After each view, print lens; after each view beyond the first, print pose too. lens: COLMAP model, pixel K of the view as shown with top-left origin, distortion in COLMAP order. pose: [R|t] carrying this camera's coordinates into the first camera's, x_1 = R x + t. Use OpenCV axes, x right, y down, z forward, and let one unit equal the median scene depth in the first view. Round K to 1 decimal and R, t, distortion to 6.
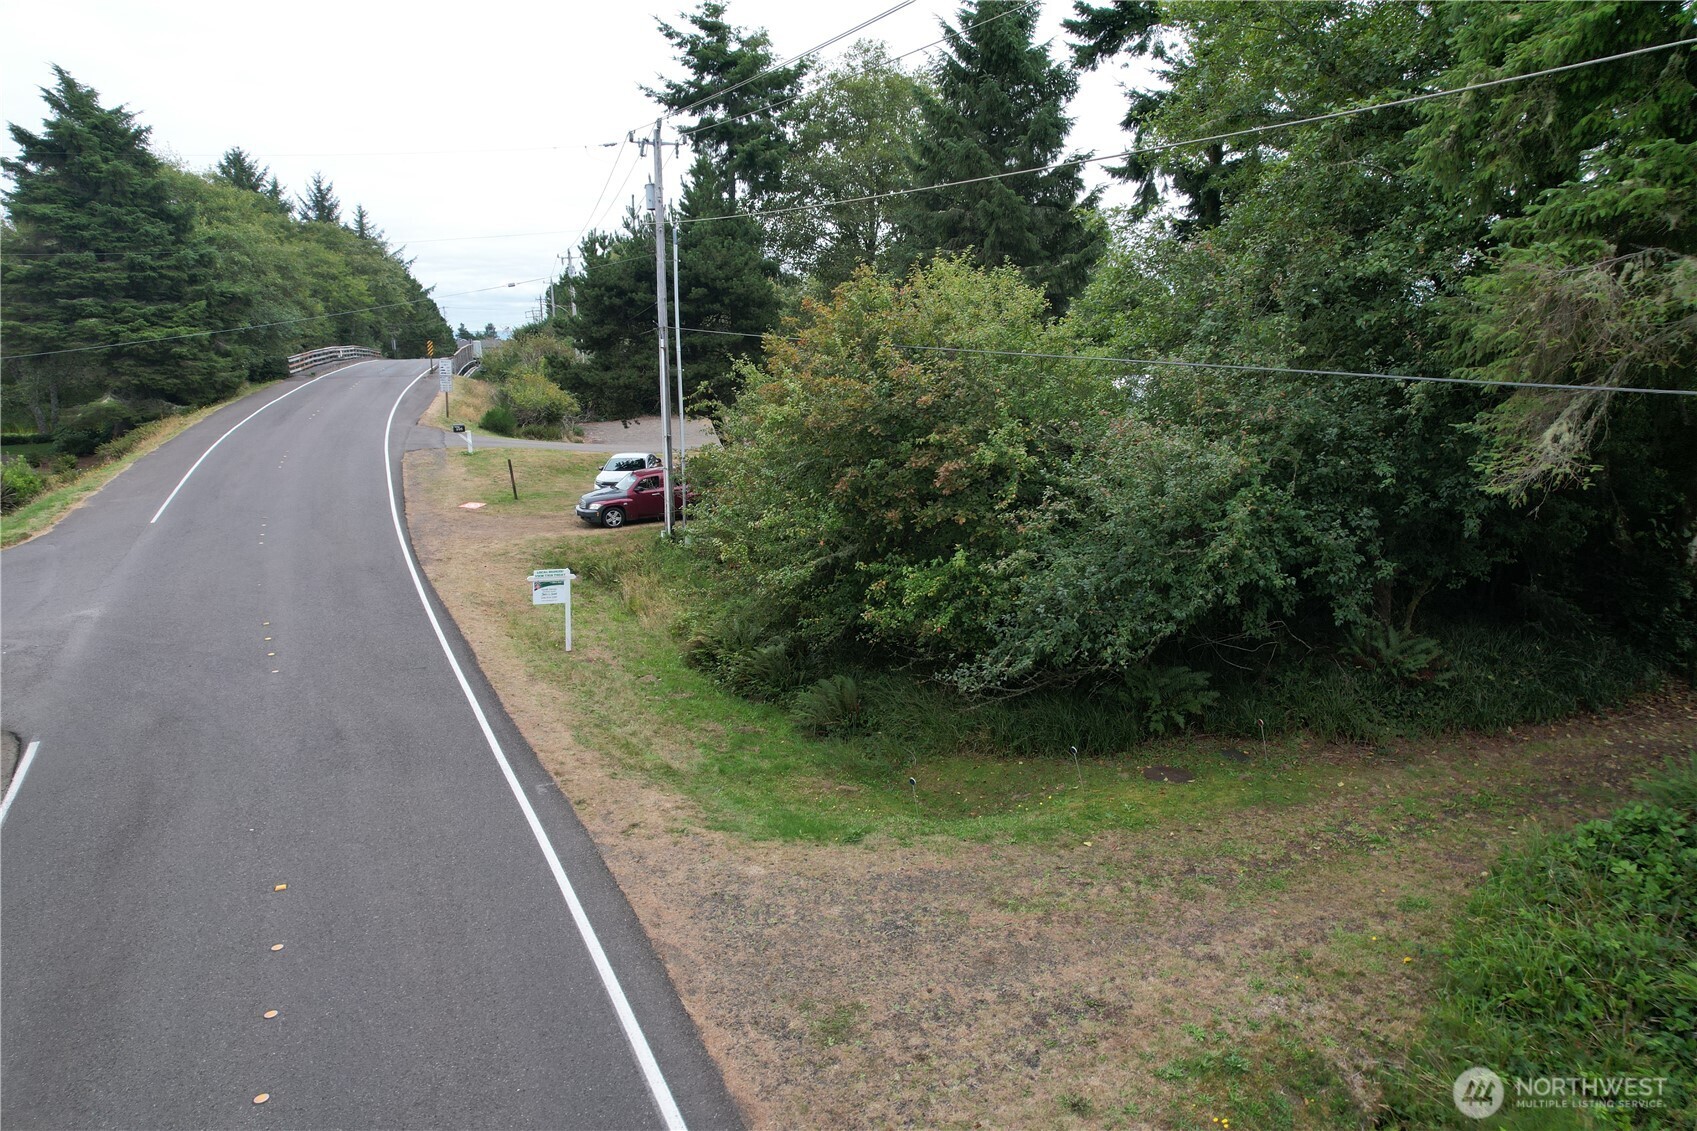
lens RADIAL K [[1066.2, 0, 880.4], [0, 1066.2, 589.6], [0, 0, 1]] dist [-0.044280, 0.031107]
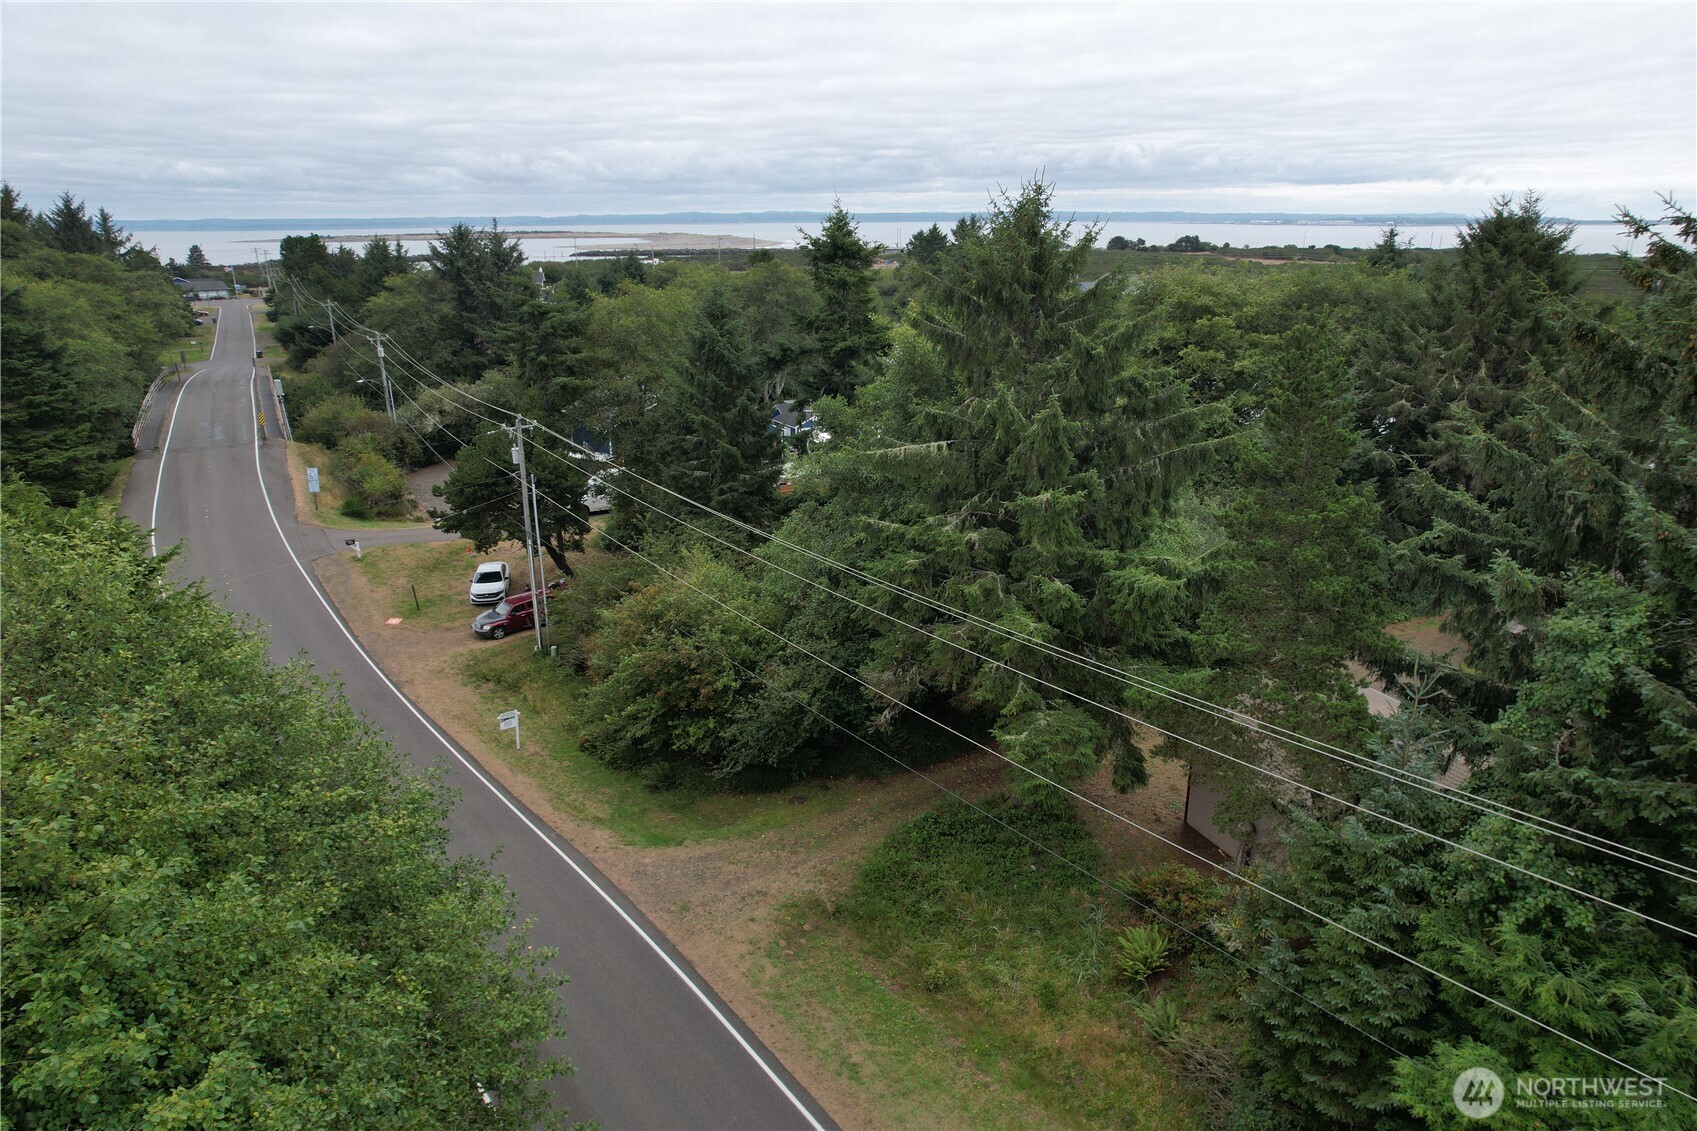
lens RADIAL K [[1066.2, 0, 880.4], [0, 1066.2, 589.6], [0, 0, 1]] dist [-0.044280, 0.031107]
pose [[0.973238, -0.068707, 0.219289, -0.063834], [0.044861, 0.992703, 0.111928, -0.583155], [-0.225379, -0.099095, 0.969218, -1.430236]]
